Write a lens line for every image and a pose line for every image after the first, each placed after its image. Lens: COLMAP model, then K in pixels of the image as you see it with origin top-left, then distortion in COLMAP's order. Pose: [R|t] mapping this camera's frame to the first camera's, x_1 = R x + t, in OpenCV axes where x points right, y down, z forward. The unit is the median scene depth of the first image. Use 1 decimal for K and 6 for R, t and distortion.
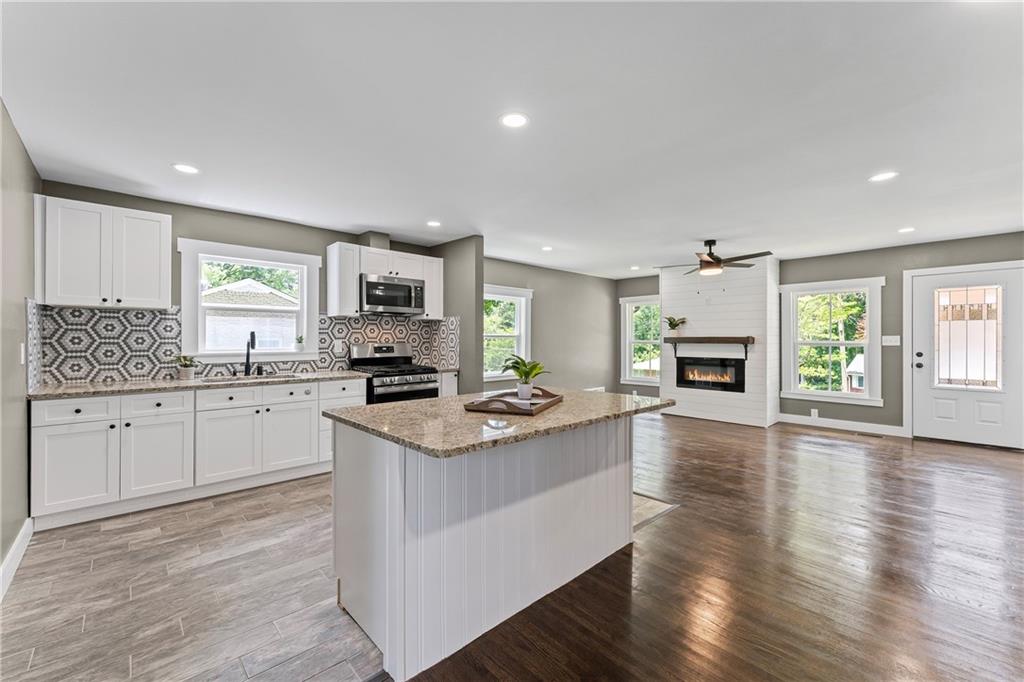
lens RADIAL K [[409.8, 0, 509.4], [0, 409.8, 338.2], [0, 0, 1]] dist [-0.003584, 0.000041]
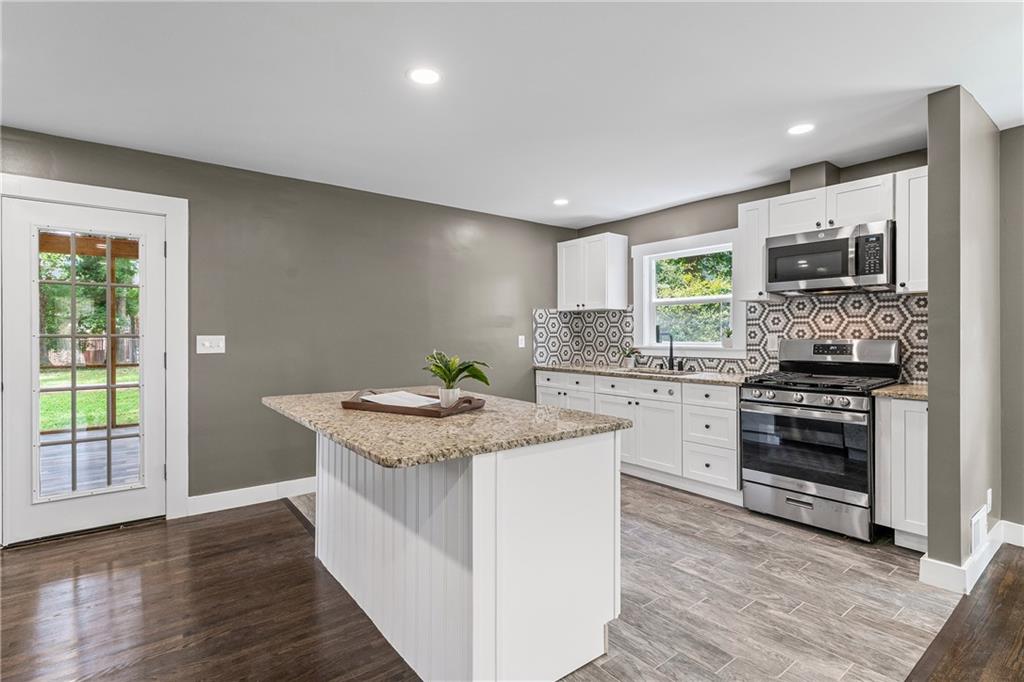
lens RADIAL K [[498.6, 0, 512.7], [0, 498.6, 335.6], [0, 0, 1]] dist [-0.001961, -0.001233]
pose [[-0.088619, 0.002295, -0.996063, 0.646341], [0.002995, 0.999993, 0.002038, 0.005581], [0.996061, -0.002802, -0.088626, 0.794744]]
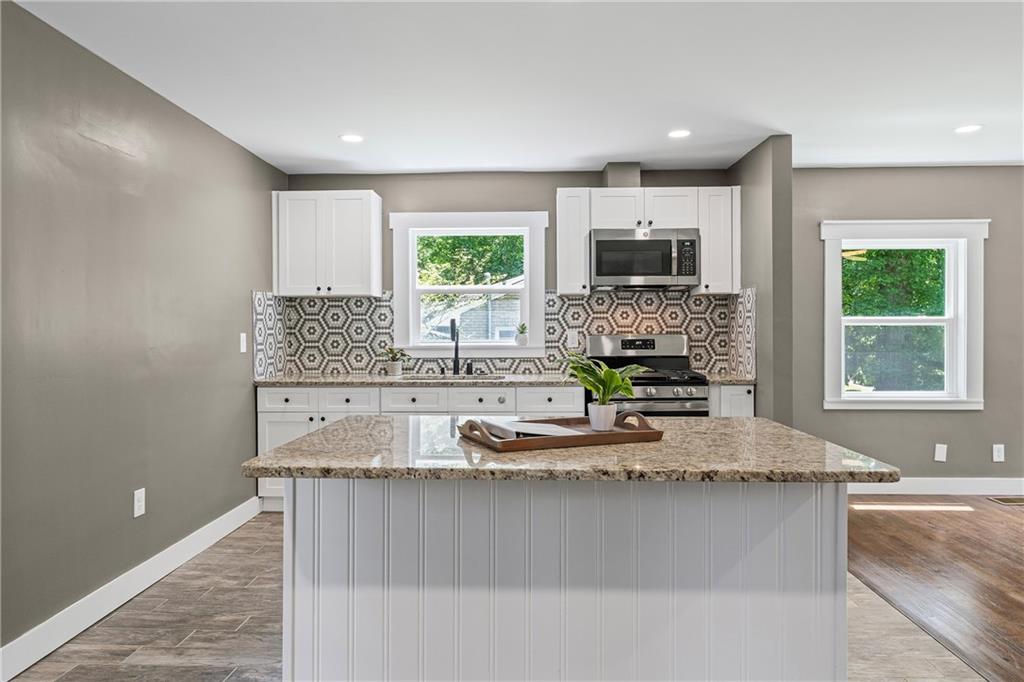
lens RADIAL K [[682.2, 0, 517.6], [0, 682.2, 328.4], [0, 0, 1]] dist [-0.000654, 0.004950]
pose [[0.709809, -0.003767, -0.704384, 0.414866], [0.005517, 0.999985, 0.000211, 0.002470], [0.704372, -0.004036, 0.709819, 0.156388]]
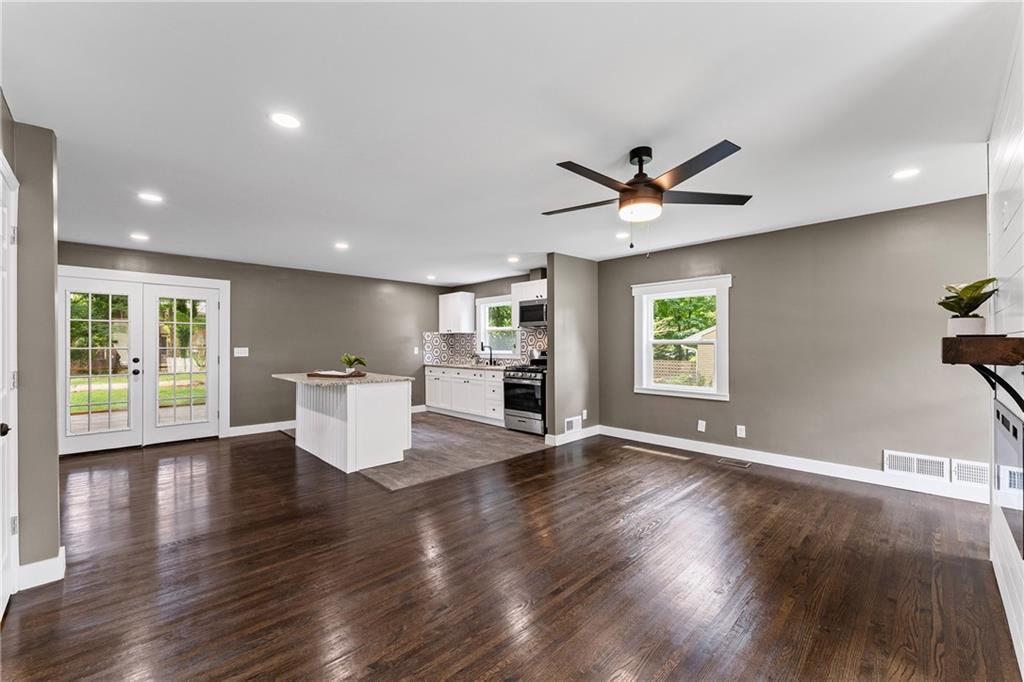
lens RADIAL K [[409.8, 0, 516.4], [0, 409.8, 344.3], [0, 0, 1]] dist [-0.003584, 0.000041]
pose [[0.028045, -0.002429, -0.999604, 1.382660], [0.004122, 0.999989, -0.002314, -0.000232], [0.999598, -0.004056, 0.028055, 1.165172]]
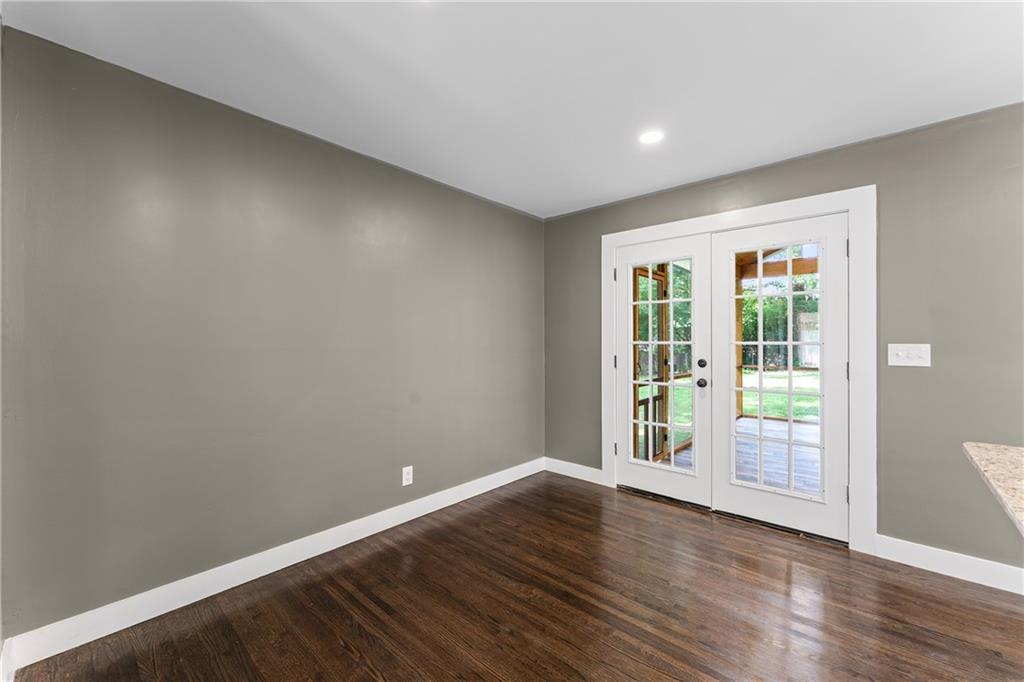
lens RADIAL K [[409.8, 0, 511.8], [0, 409.8, 337.9], [0, 0, 1]] dist [-0.003584, 0.000041]
pose [[-0.996503, 0.008808, -0.083092, 0.397078], [0.008913, 0.999960, -0.000901, -0.008996], [0.083081, -0.001638, -0.996541, 0.705030]]
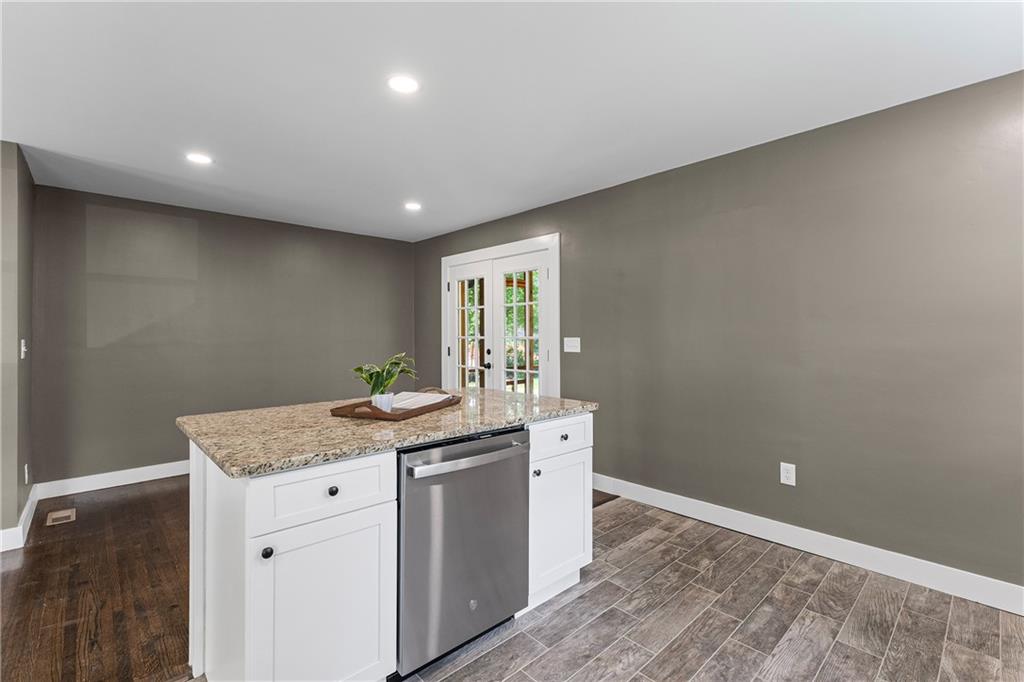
lens RADIAL K [[456.9, 0, 509.9], [0, 456.9, 335.2], [0, 0, 1]] dist [-0.002883, -0.000194]
pose [[-0.999981, 0.001940, 0.005804, -0.137135], [0.001906, 0.999981, -0.005940, 0.005875], [-0.005815, -0.005929, -0.999966, 1.219805]]
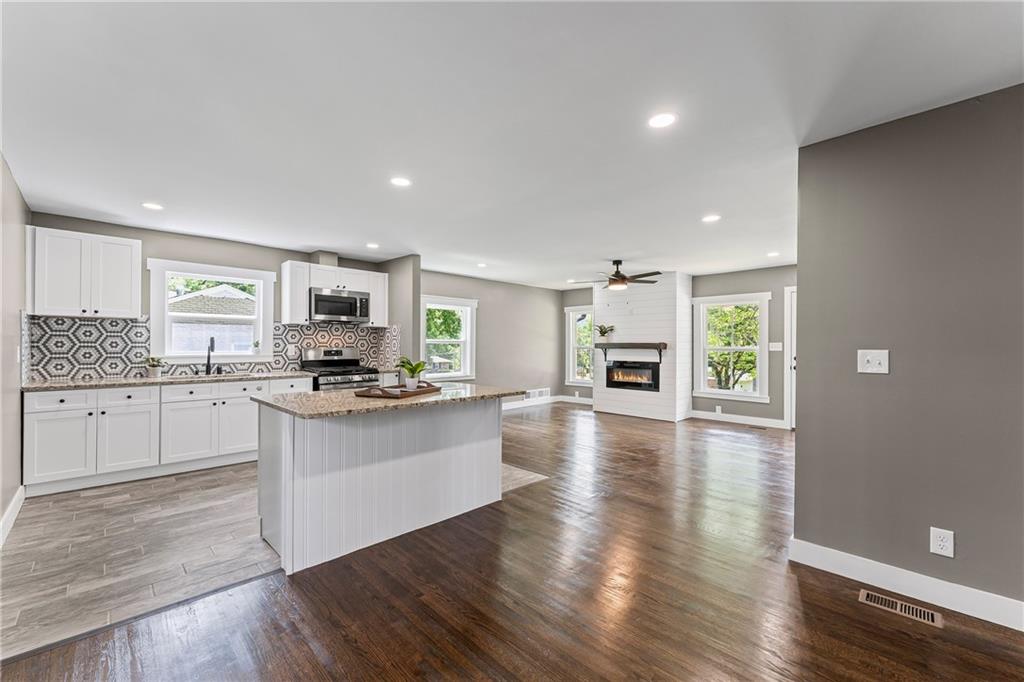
lens RADIAL K [[409.8, 0, 509.8], [0, 409.8, 342.8], [0, 0, 1]] dist [-0.003584, 0.000041]
pose [[0.999473, 0.003590, 0.032276, 0.205254], [-0.003541, 0.999992, -0.001569, -0.001499], [-0.032281, 0.001454, 0.999478, -0.221569]]
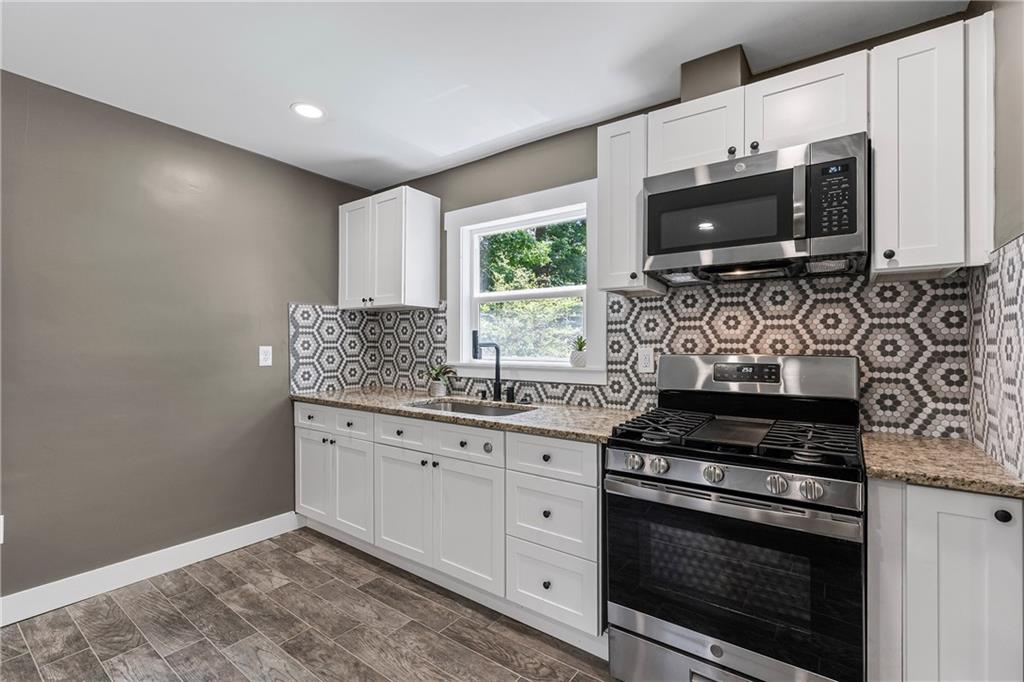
lens RADIAL K [[456.9, 0, 513.6], [0, 456.9, 341.6], [0, 0, 1]] dist [-0.002883, -0.000194]
pose [[0.188484, -0.005777, -0.982059, 0.069043], [-0.001636, 0.999979, -0.006196, 0.004519], [0.982075, 0.002774, 0.188471, 0.974649]]
